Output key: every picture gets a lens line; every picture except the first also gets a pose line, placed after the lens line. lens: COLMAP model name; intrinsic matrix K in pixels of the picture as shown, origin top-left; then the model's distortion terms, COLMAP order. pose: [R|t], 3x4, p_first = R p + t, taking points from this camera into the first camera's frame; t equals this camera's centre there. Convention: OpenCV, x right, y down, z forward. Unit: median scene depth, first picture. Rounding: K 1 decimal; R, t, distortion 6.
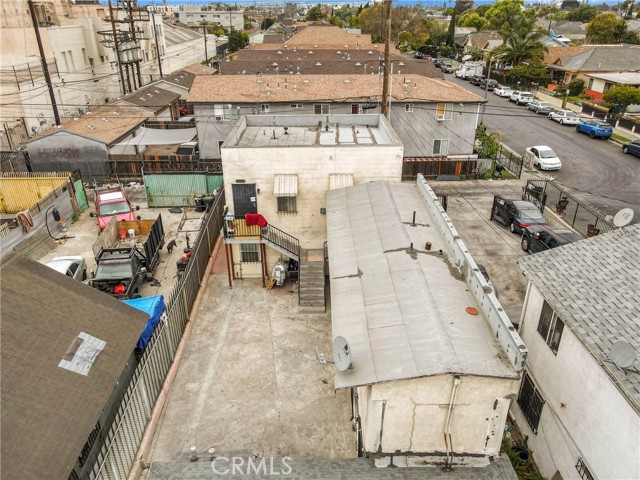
lens RADIAL K [[469.8, 0, 325.8], [0, 469.8, 237.8], [0, 0, 1]] dist [0.014838, 0.004015]
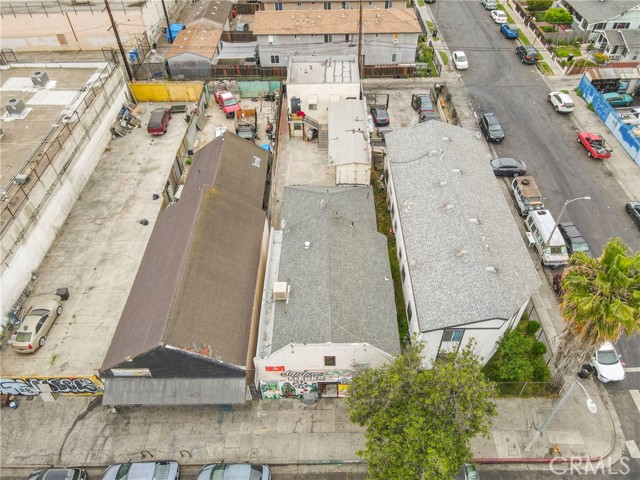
lens RADIAL K [[469.8, 0, 325.8], [0, 469.8, 237.8], [0, 0, 1]] dist [0.014838, 0.004015]
pose [[0.999618, 0.004935, -0.027207, 0.052141], [0.004070, 0.946973, 0.321287, -0.199958], [0.027350, -0.321275, 0.946591, -1.463160]]
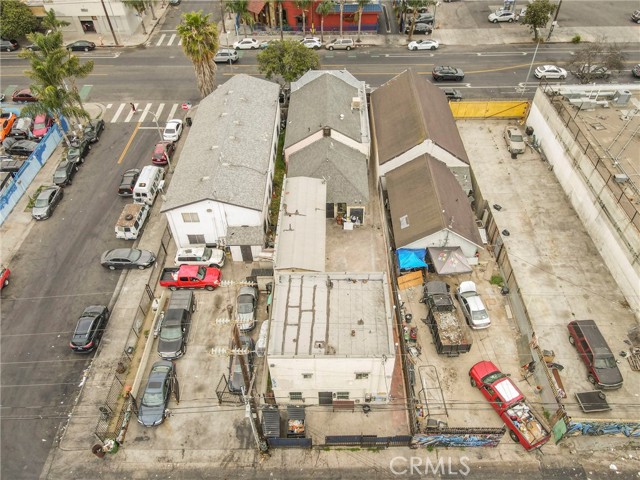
lens RADIAL K [[469.8, 0, 325.8], [0, 469.8, 237.8], [0, 0, 1]] dist [0.014838, 0.004015]
pose [[-0.999454, -0.013128, 0.030305, -0.051882], [0.024525, 0.319543, 0.947255, -1.658146], [-0.022119, 0.947481, -0.319046, 1.292226]]
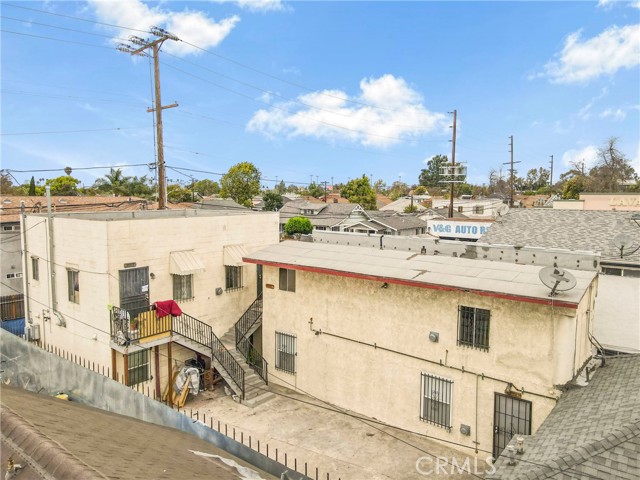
lens RADIAL K [[469.8, 0, 325.8], [0, 469.8, 237.8], [0, 0, 1]] dist [0.014838, 0.004015]
pose [[0.641634, -0.070927, 0.763724, -0.515146], [0.334297, 0.922026, -0.195227, 0.084211], [-0.690327, 0.380575, 0.615314, 0.286325]]
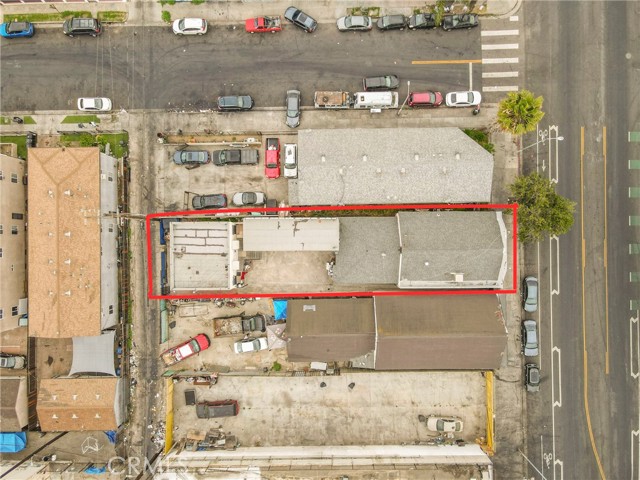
lens RADIAL K [[469.8, 0, 325.8], [0, 469.8, 237.8], [0, 0, 1]] dist [0.014838, 0.004015]
pose [[0.015770, -0.999855, 0.006404, 0.060623], [0.449675, 0.012813, 0.893100, -2.144607], [-0.893053, -0.011204, 0.449812, -0.640849]]
